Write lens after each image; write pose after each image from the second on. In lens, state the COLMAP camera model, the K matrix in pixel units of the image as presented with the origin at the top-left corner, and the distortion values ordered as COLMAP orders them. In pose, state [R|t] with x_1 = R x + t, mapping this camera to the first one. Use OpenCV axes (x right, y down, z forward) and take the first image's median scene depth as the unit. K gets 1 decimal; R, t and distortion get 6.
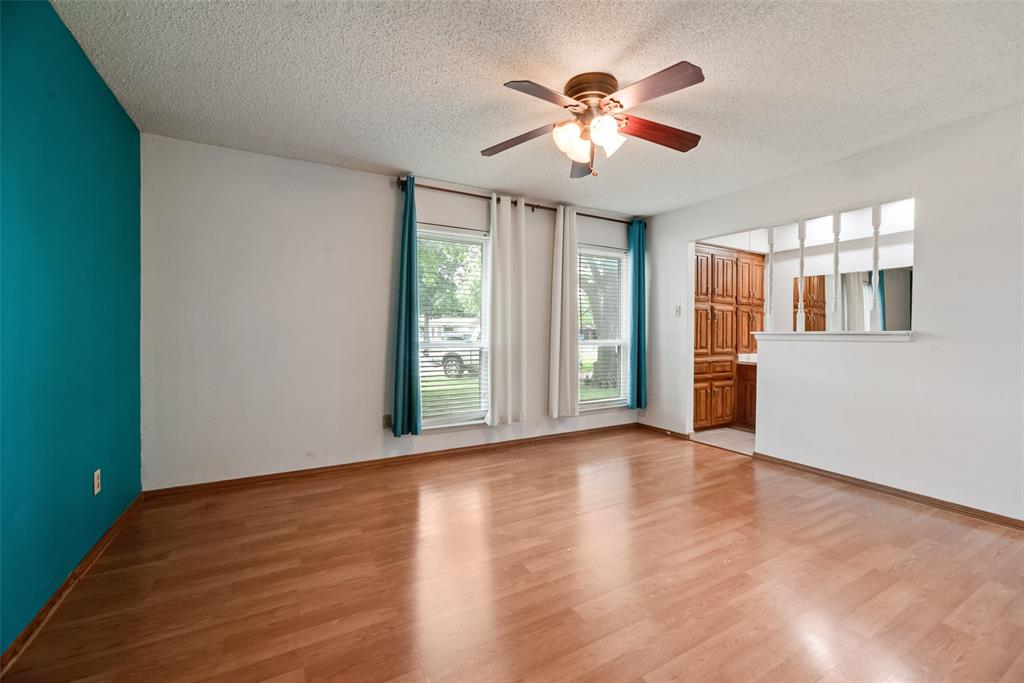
lens RADIAL K [[419.3, 0, 512.8], [0, 419.3, 331.7], [0, 0, 1]] dist [-0.000200, 0.000128]
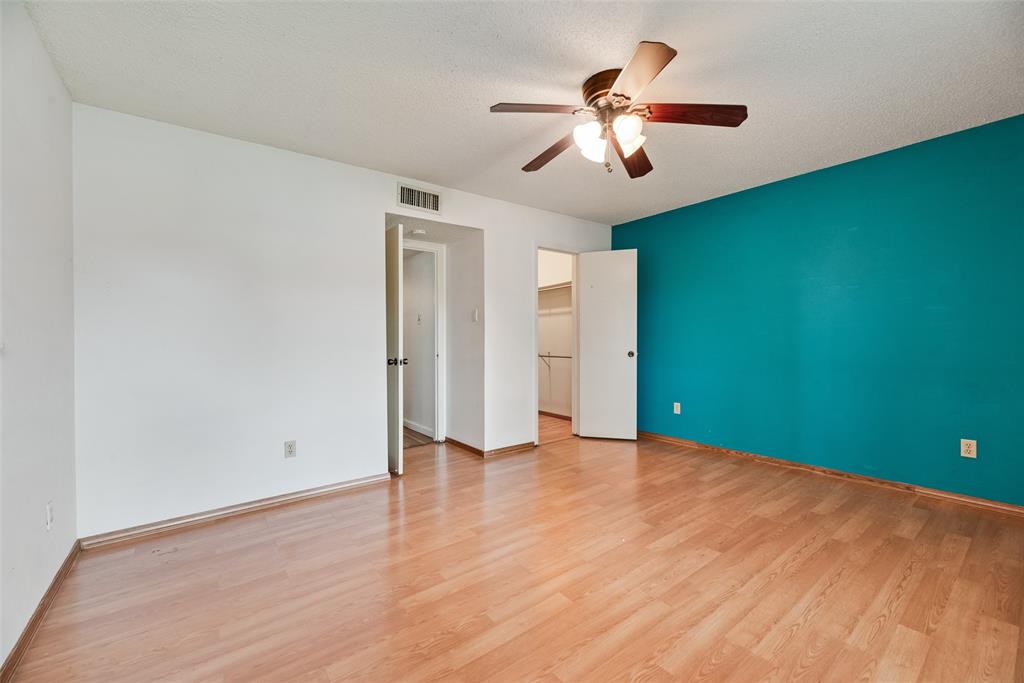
lens RADIAL K [[419.3, 0, 511.7], [0, 419.3, 336.2], [0, 0, 1]] dist [-0.000200, 0.000128]
pose [[-0.989072, 0.009689, -0.147113, 0.507886], [0.008626, 0.999932, 0.007863, -0.007467], [0.147179, 0.006508, -0.989088, 1.808140]]
